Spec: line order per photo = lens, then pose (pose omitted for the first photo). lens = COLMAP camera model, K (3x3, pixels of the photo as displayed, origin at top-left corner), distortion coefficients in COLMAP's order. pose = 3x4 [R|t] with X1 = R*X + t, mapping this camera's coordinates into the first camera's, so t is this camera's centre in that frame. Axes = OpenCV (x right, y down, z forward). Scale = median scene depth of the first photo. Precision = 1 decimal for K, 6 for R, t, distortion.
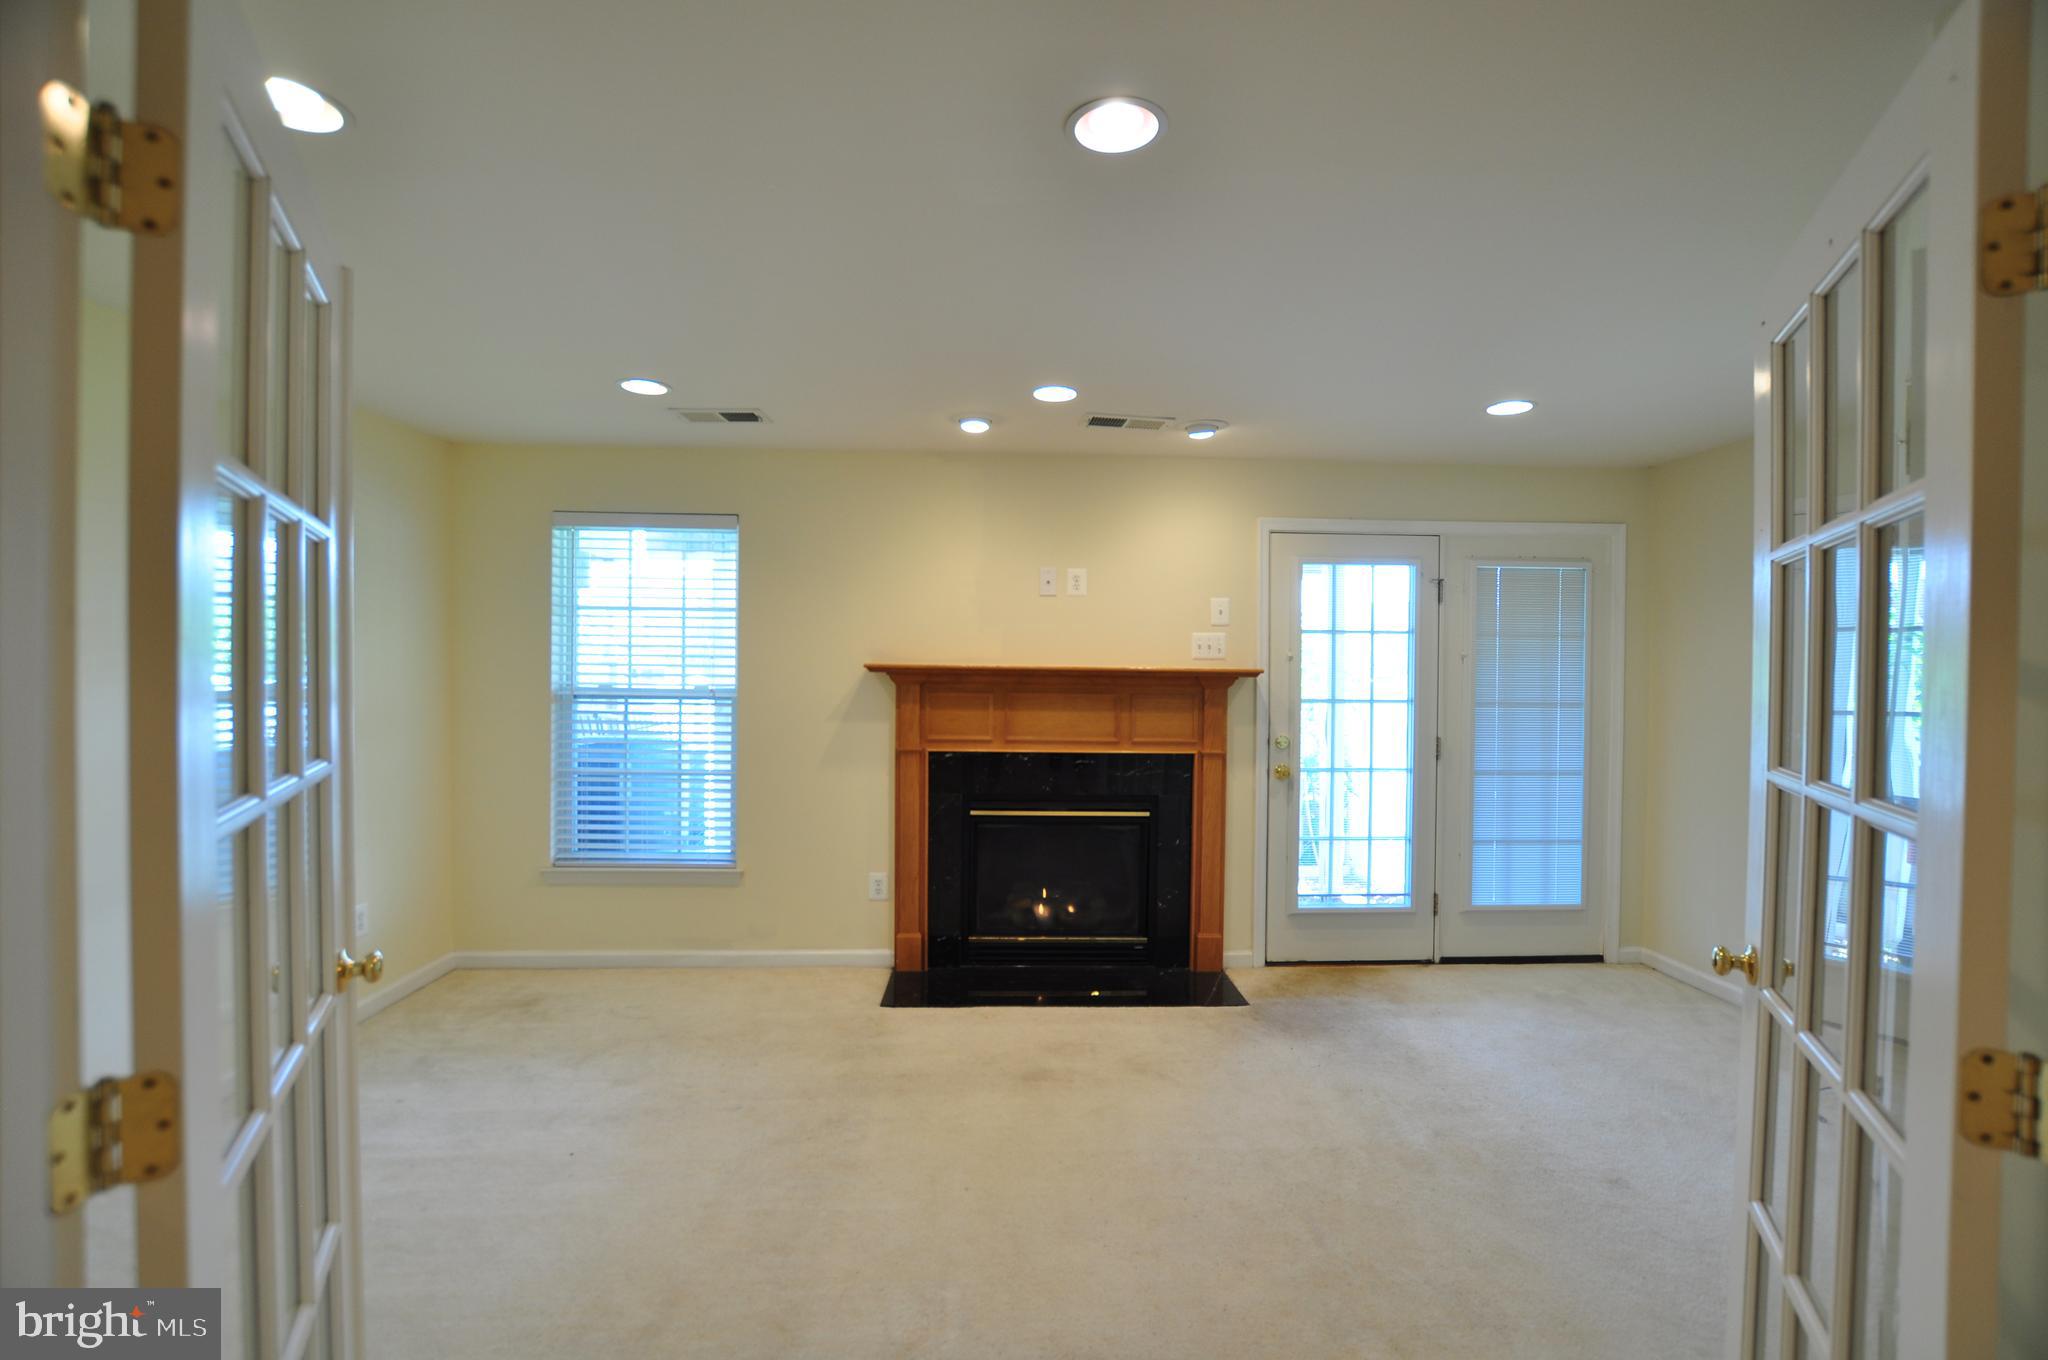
lens RADIAL K [[904.5, 0, 1024.0], [0, 904.5, 680.0], [0, 0, 1]] dist [-0.019760, -0.000042]
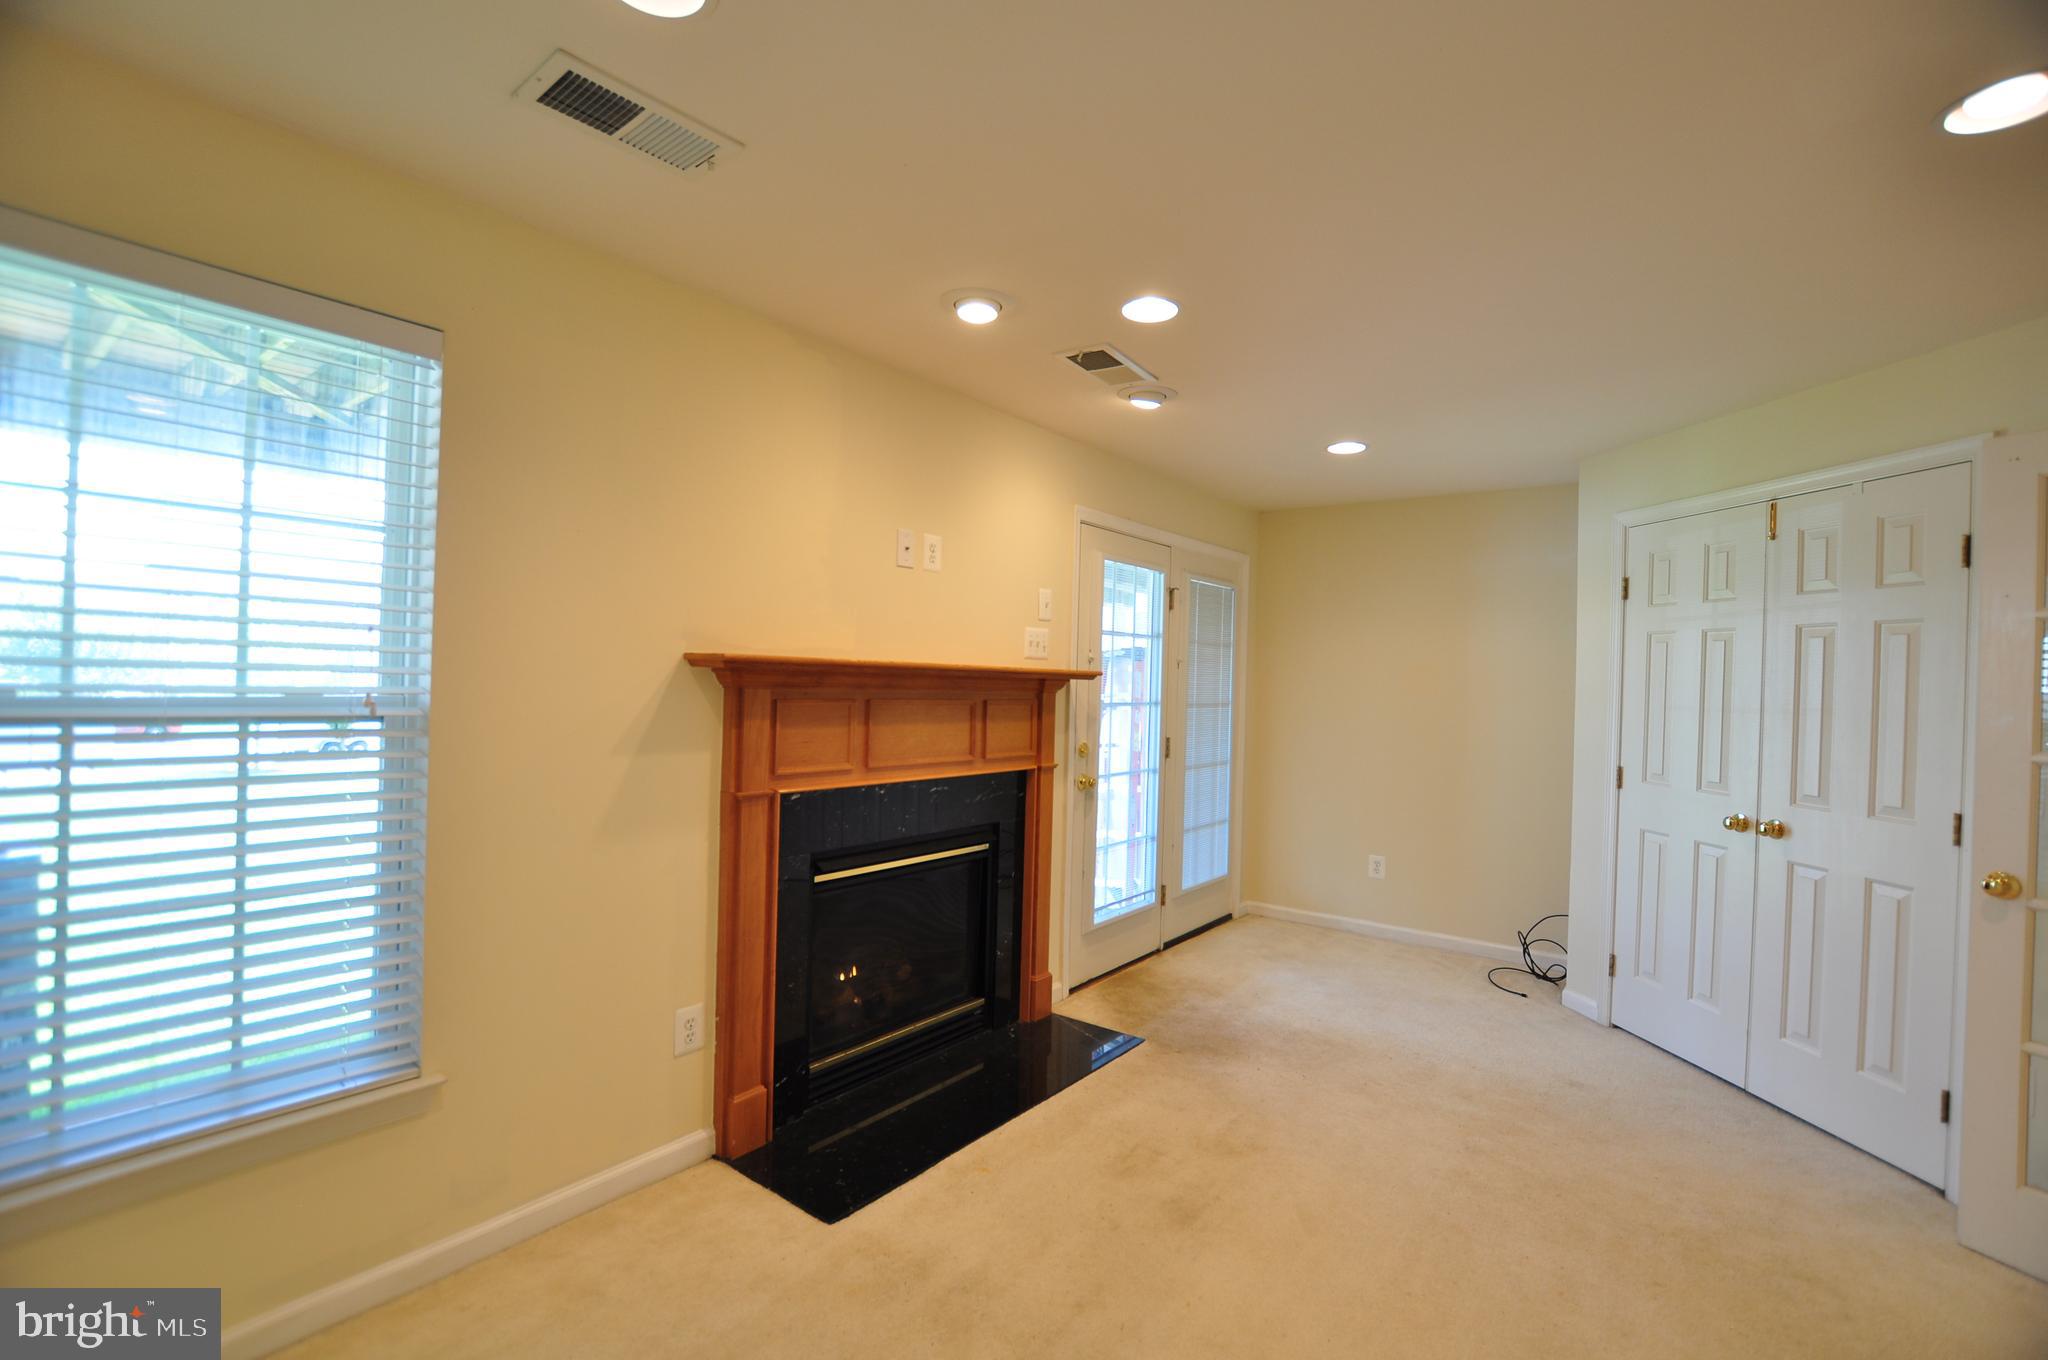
lens RADIAL K [[904.5, 0, 1024.0], [0, 904.5, 680.0], [0, 0, 1]] dist [-0.019760, -0.000042]
pose [[0.640156, 0.006116, 0.768220, -0.474829], [-0.010766, 0.999942, 0.001011, -0.003217], [-0.768169, -0.008918, 0.640185, 0.457128]]
